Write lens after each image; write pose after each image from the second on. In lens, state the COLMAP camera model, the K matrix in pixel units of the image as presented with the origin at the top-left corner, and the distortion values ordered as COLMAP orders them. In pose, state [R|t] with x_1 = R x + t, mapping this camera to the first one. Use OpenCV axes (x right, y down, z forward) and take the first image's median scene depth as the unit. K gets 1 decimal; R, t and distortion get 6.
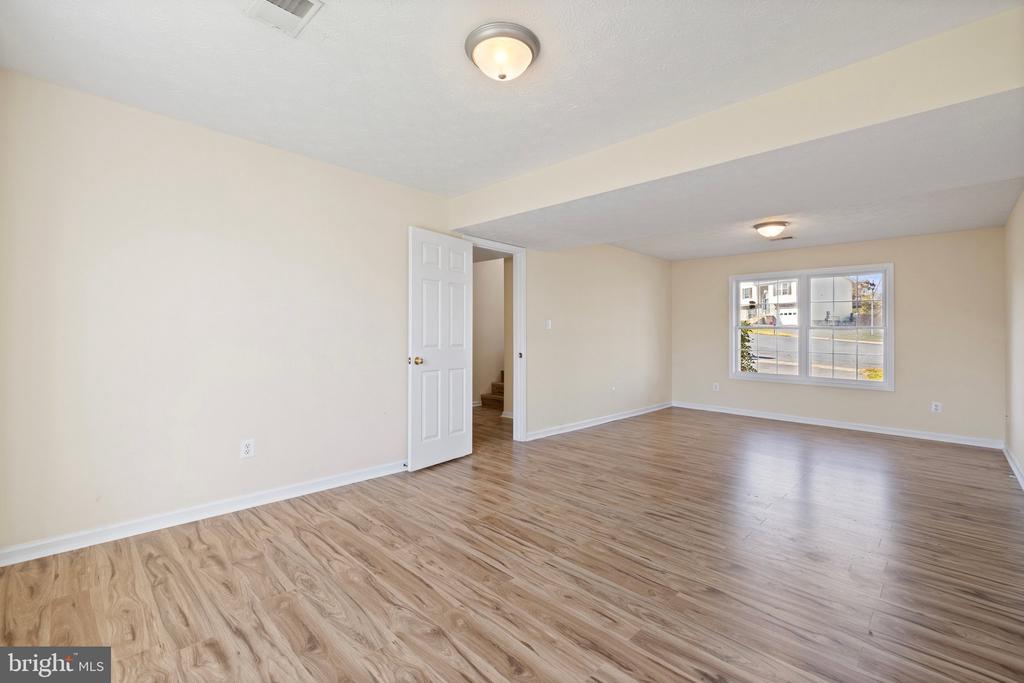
lens RADIAL K [[442.9, 0, 492.0], [0, 442.9, 321.5], [0, 0, 1]] dist [0.001060, -0.001875]
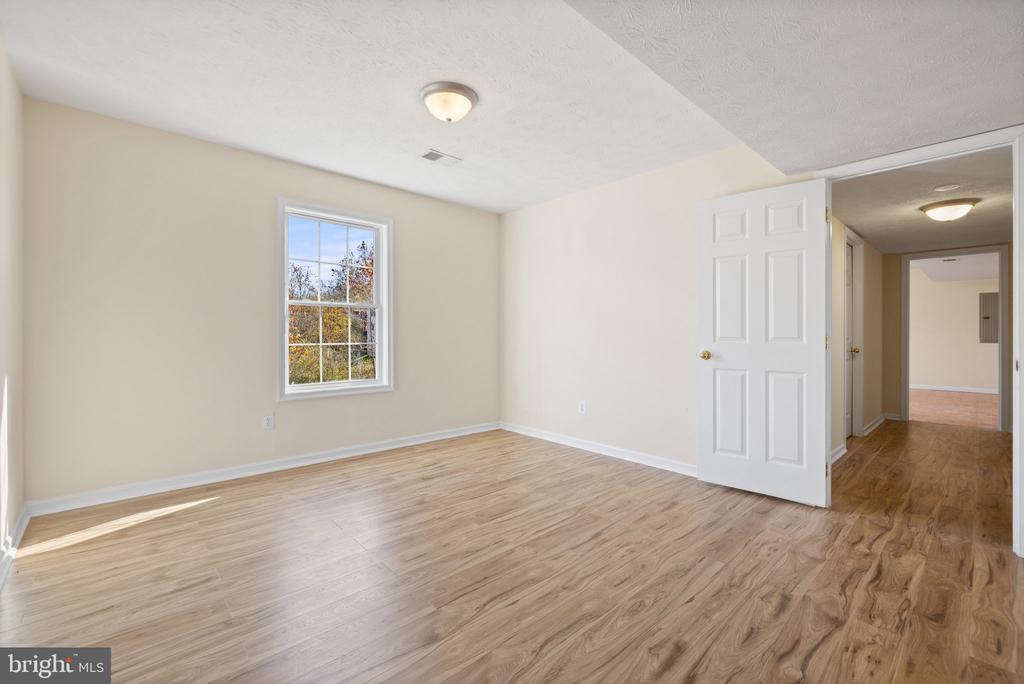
lens RADIAL K [[442.9, 0, 508.4], [0, 442.9, 336.1], [0, 0, 1]] dist [0.001060, -0.001875]
pose [[-0.037457, -0.008305, -0.999264, 0.741731], [0.021735, 0.999722, -0.009123, 0.054221], [0.999062, -0.022061, -0.037266, 0.685709]]
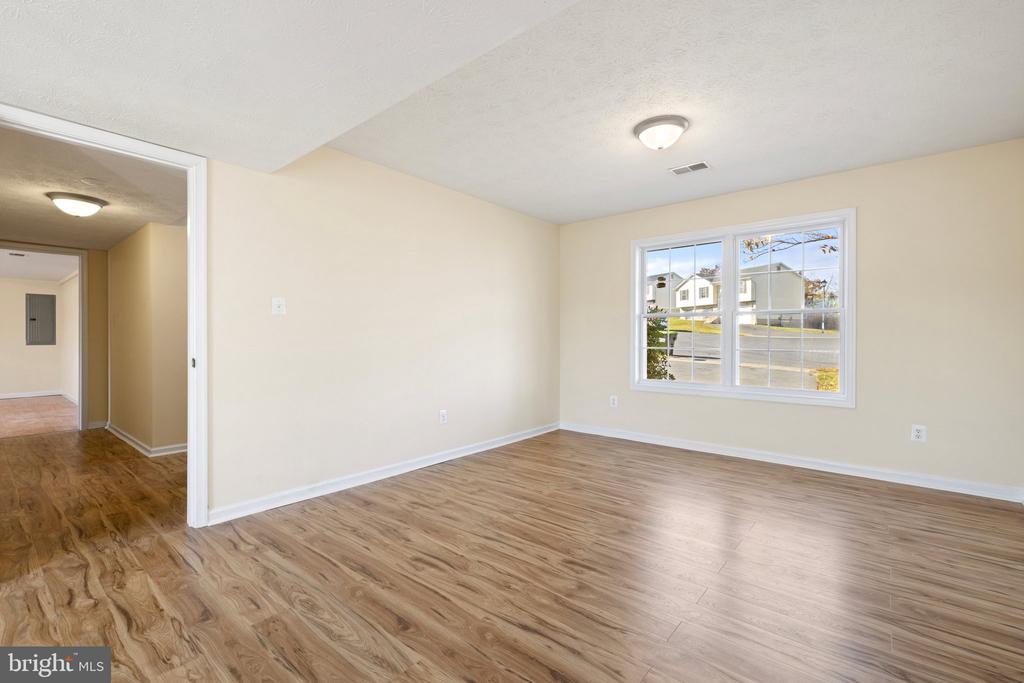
lens RADIAL K [[442.9, 0, 507.5], [0, 442.9, 337.3], [0, 0, 1]] dist [0.001060, -0.001875]
pose [[0.995821, -0.013322, 0.090354, 0.525596], [0.010997, 0.999597, 0.026182, 0.049929], [-0.090666, -0.025079, 0.995565, 0.615542]]
